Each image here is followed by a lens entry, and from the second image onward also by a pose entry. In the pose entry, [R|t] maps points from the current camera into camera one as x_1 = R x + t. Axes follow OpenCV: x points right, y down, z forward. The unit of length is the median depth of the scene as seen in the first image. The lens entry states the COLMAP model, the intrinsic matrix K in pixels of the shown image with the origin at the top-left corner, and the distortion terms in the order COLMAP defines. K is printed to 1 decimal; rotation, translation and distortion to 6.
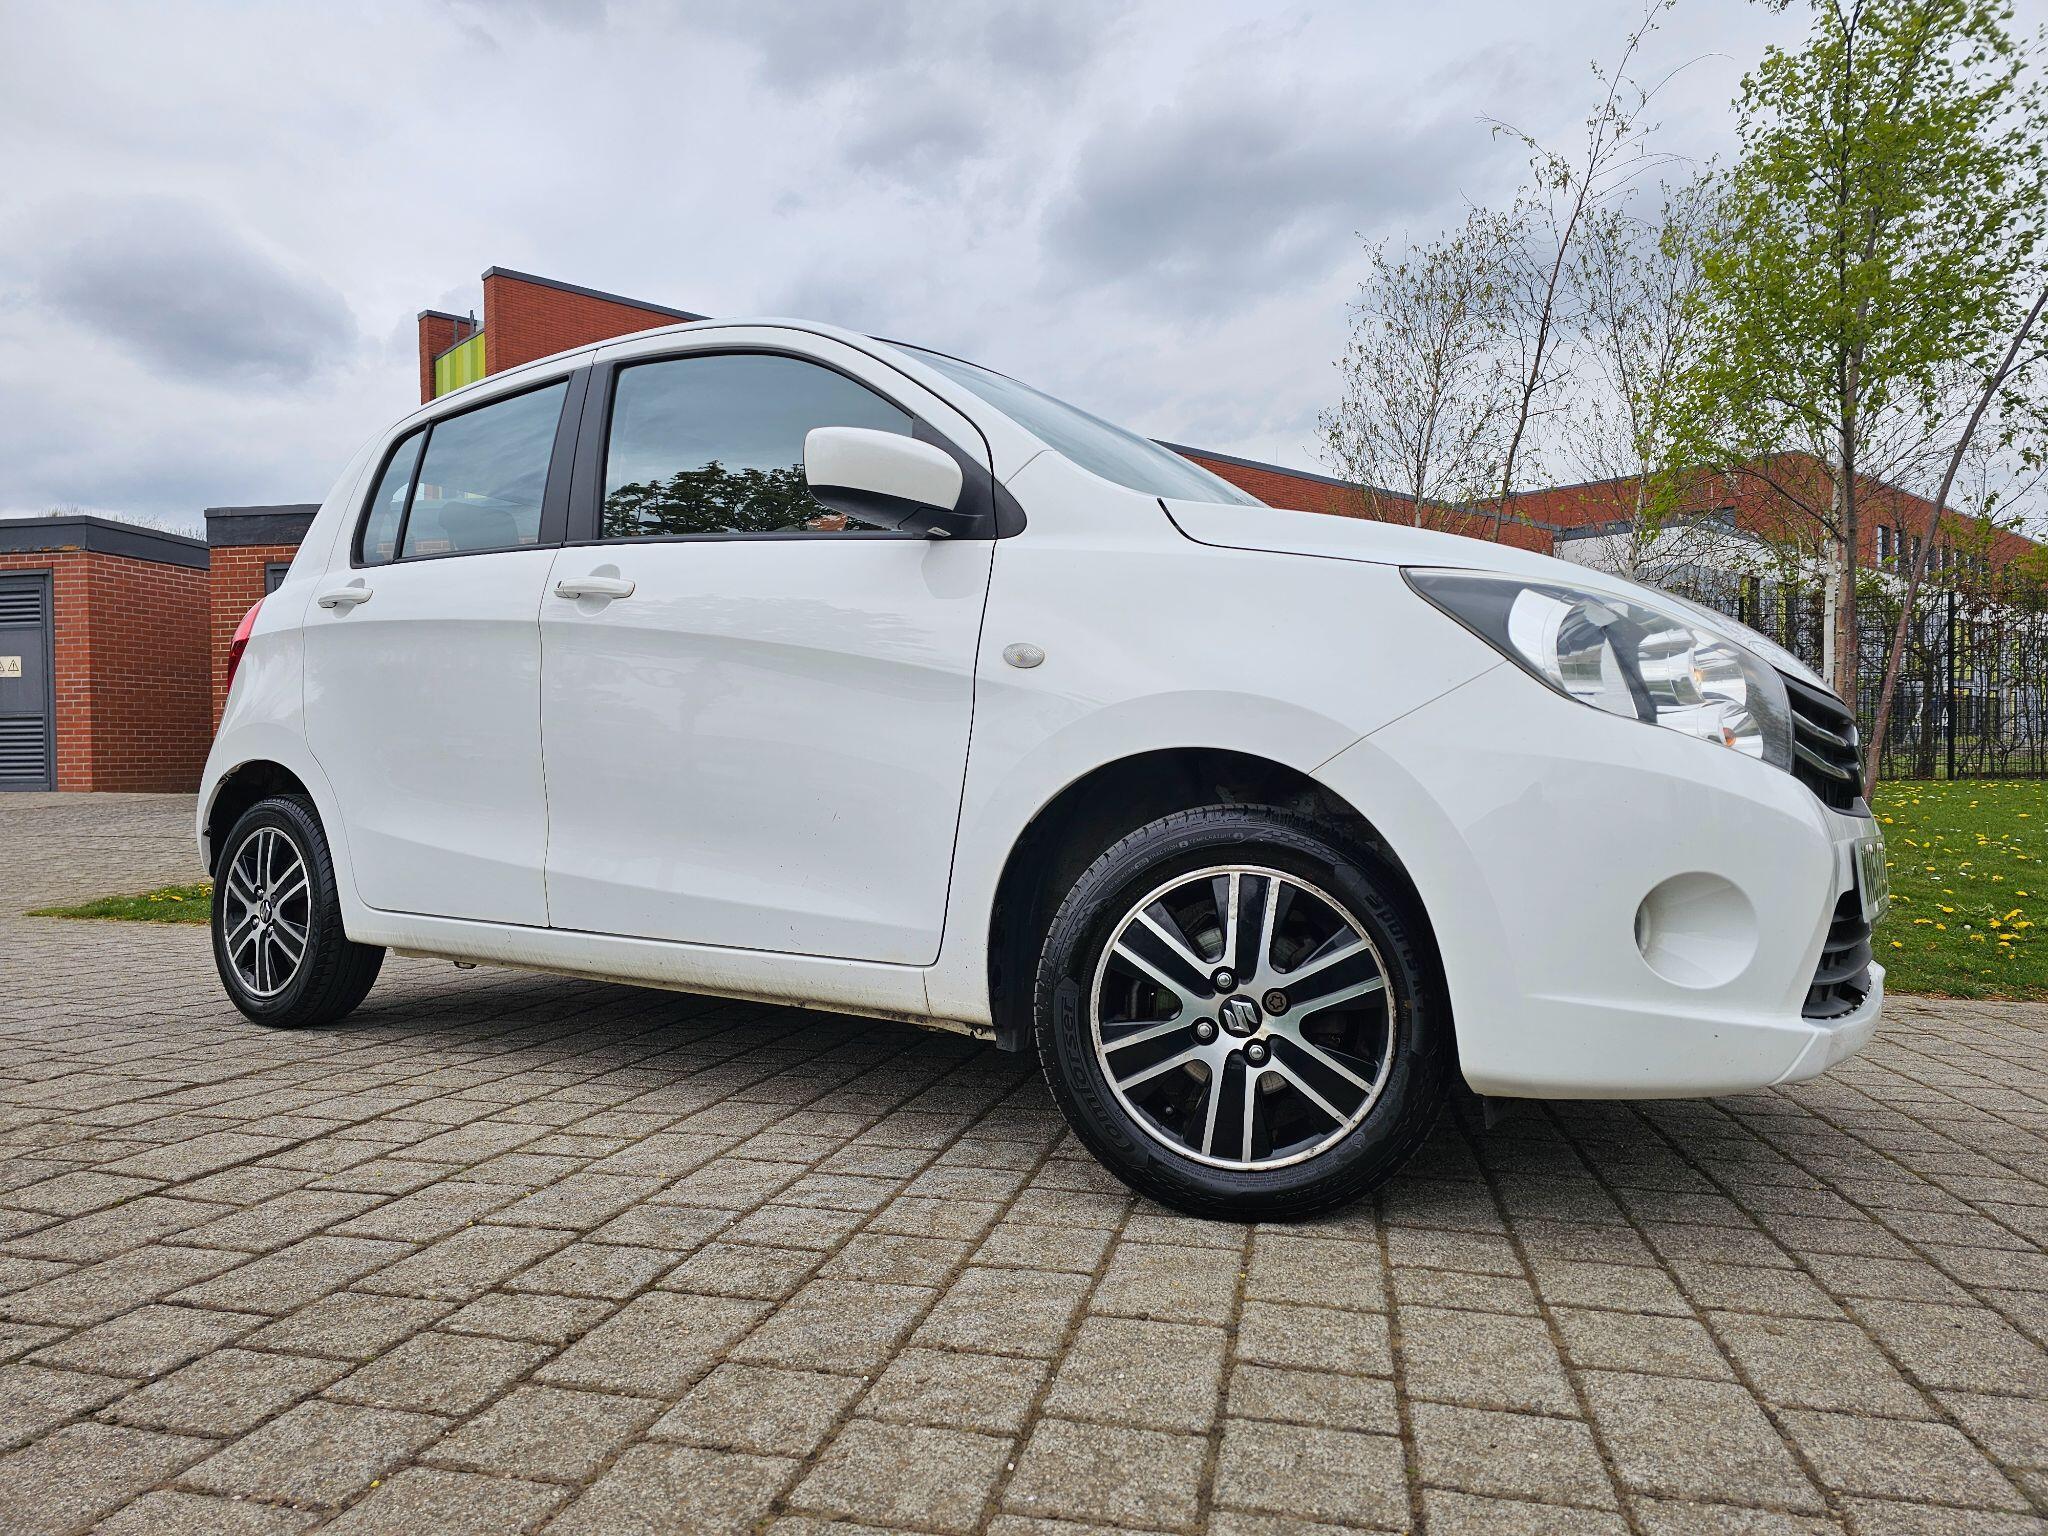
lens RADIAL K [[1371.8, 0, 1020.4], [0, 1371.8, 775.1], [0, 0, 1]] dist [0.046751, -0.033957]
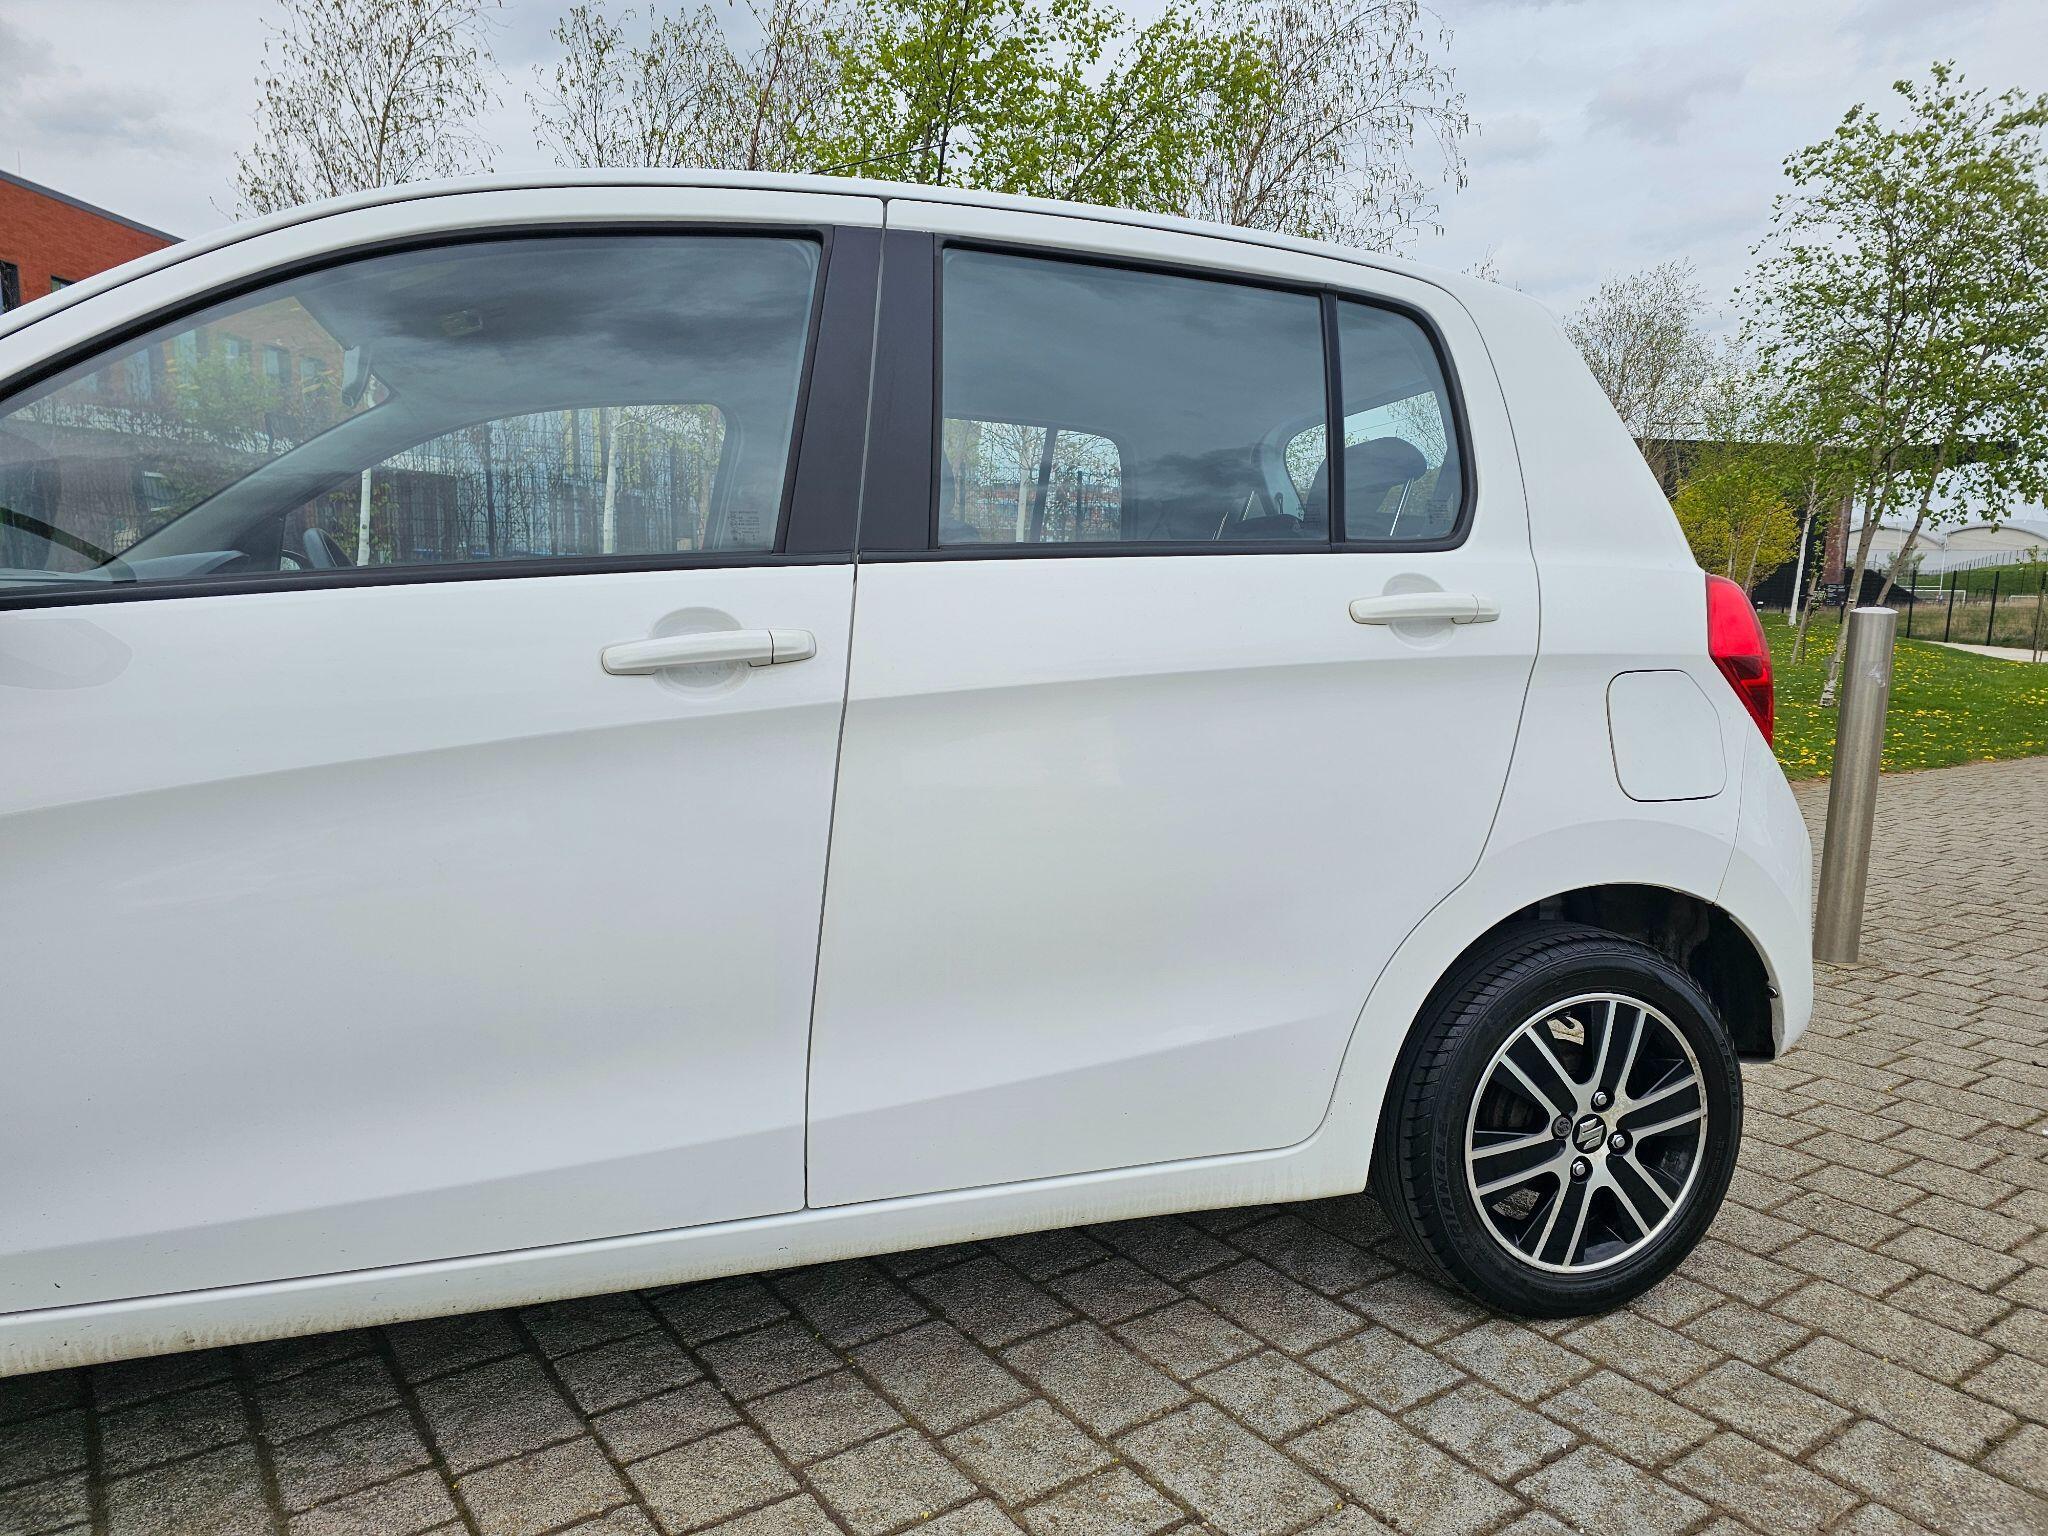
lens RADIAL K [[1371.8, 0, 1038.5], [0, 1371.8, 778.9], [0, 0, 1]] dist [0.046751, -0.033957]
pose [[0.666915, -0.098045, 0.738655, -0.828372], [-0.012487, 0.989696, 0.142641, -0.203358], [-0.745029, -0.104353, 0.658818, 0.597857]]
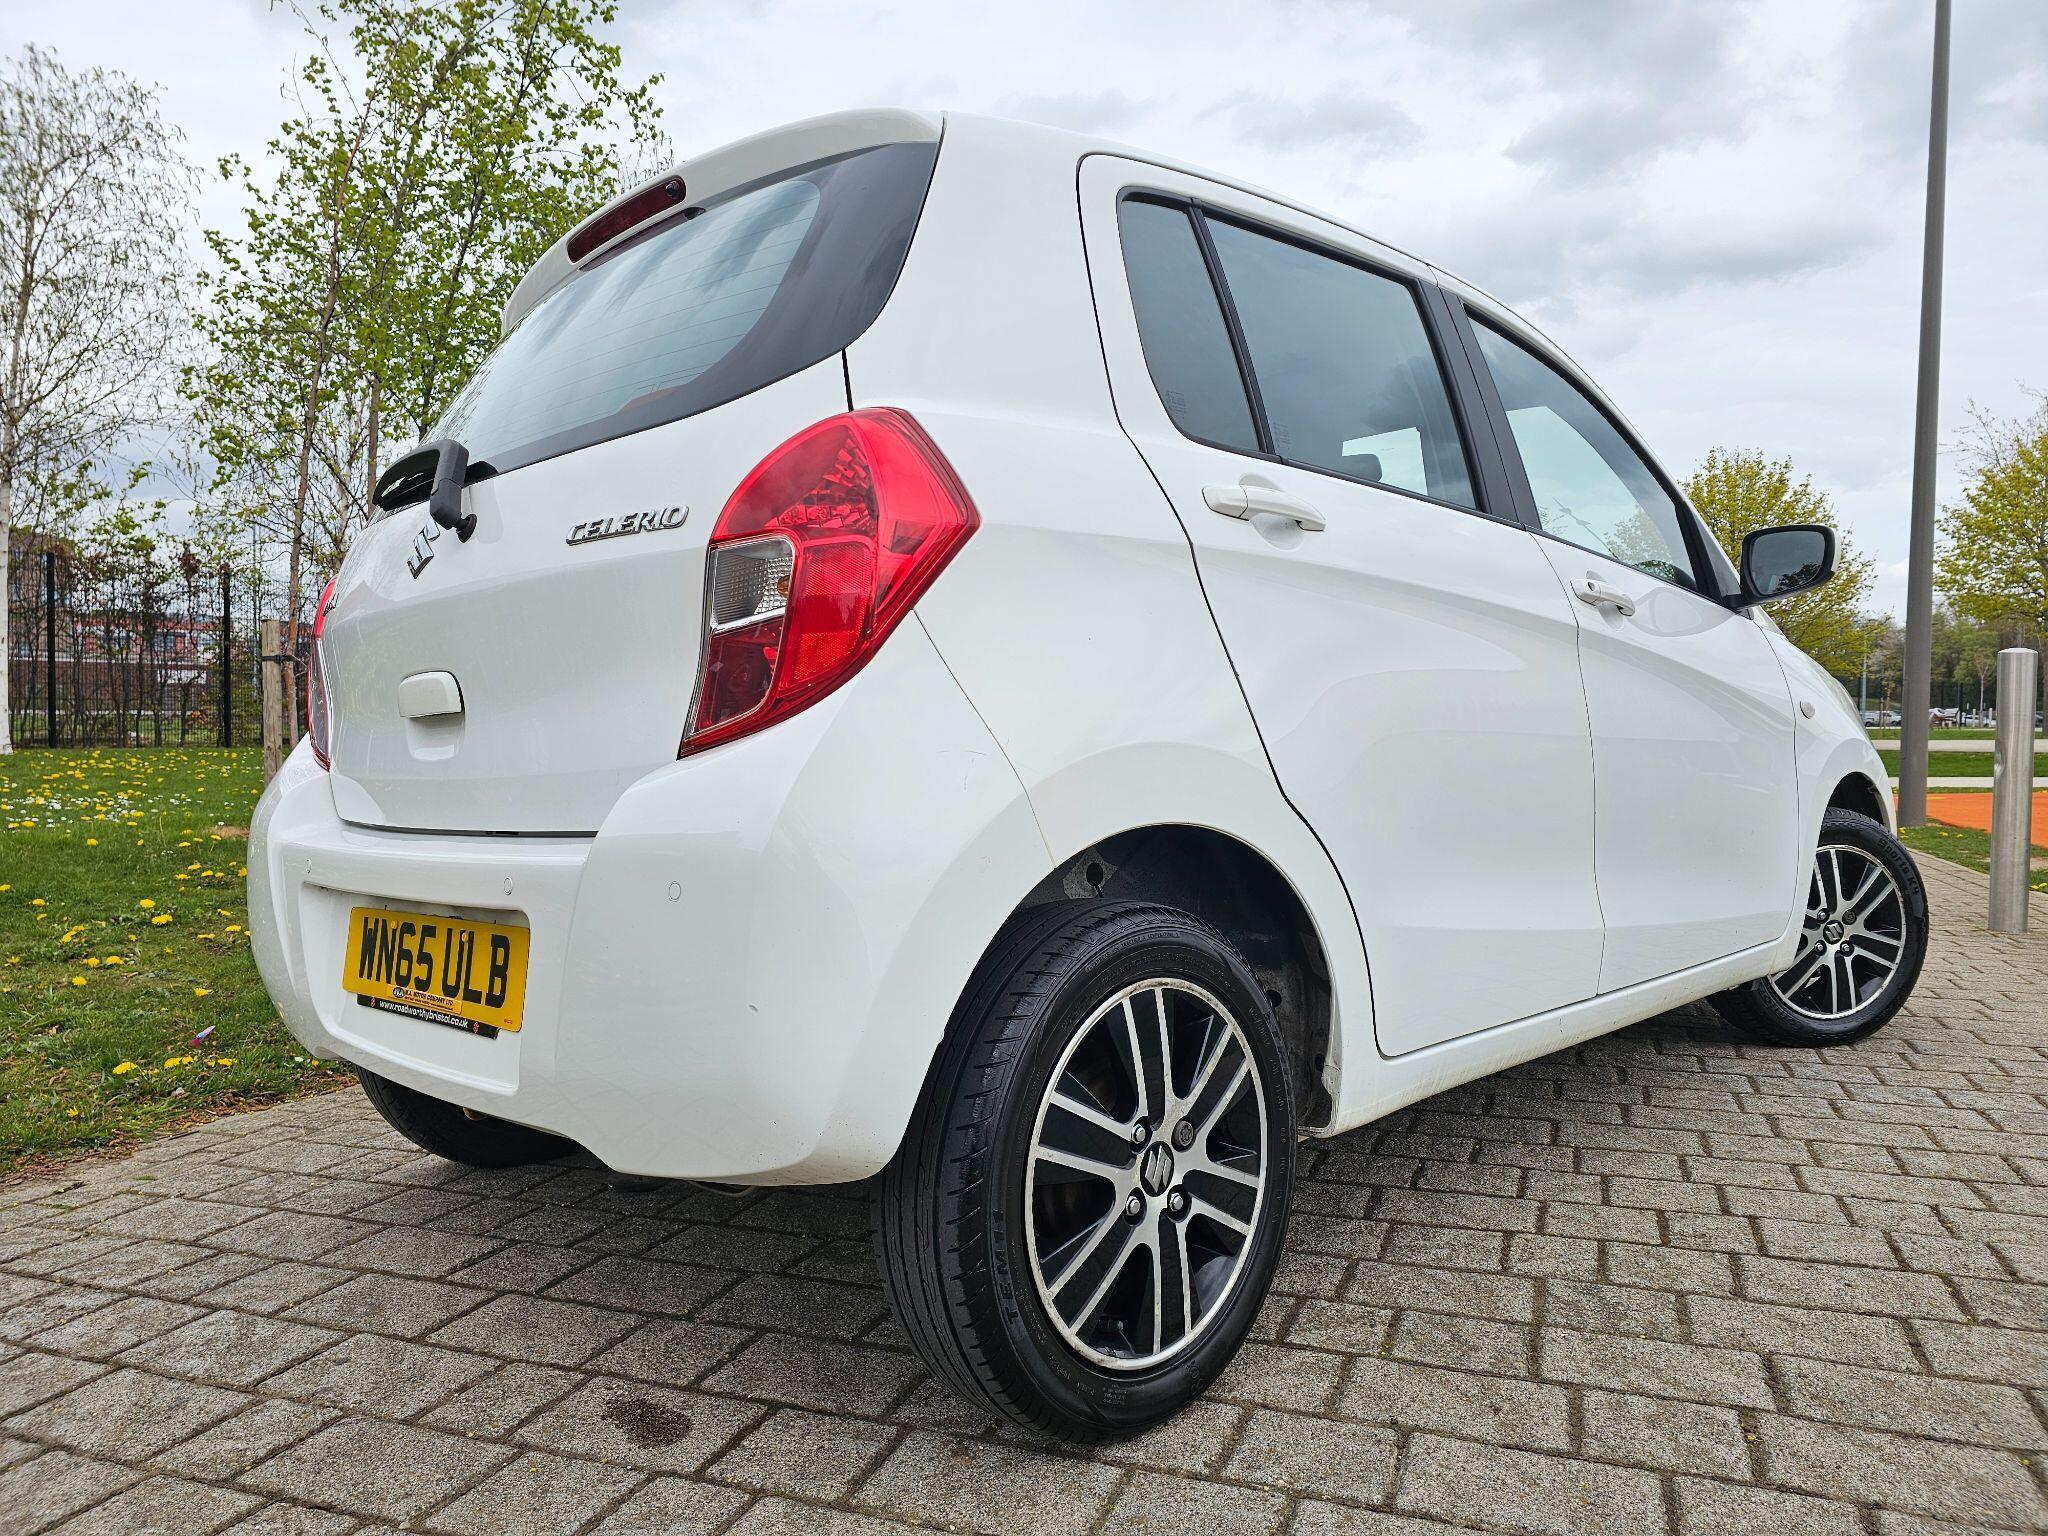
lens RADIAL K [[1371.8, 0, 1015.9], [0, 1371.8, 760.3], [0, 0, 1]] dist [0.046751, -0.033957]
pose [[0.166529, -0.022901, 0.985771, -1.489788], [0.001280, 0.999734, 0.023010, -0.066421], [-0.986036, -0.002570, 0.166514, 1.463866]]
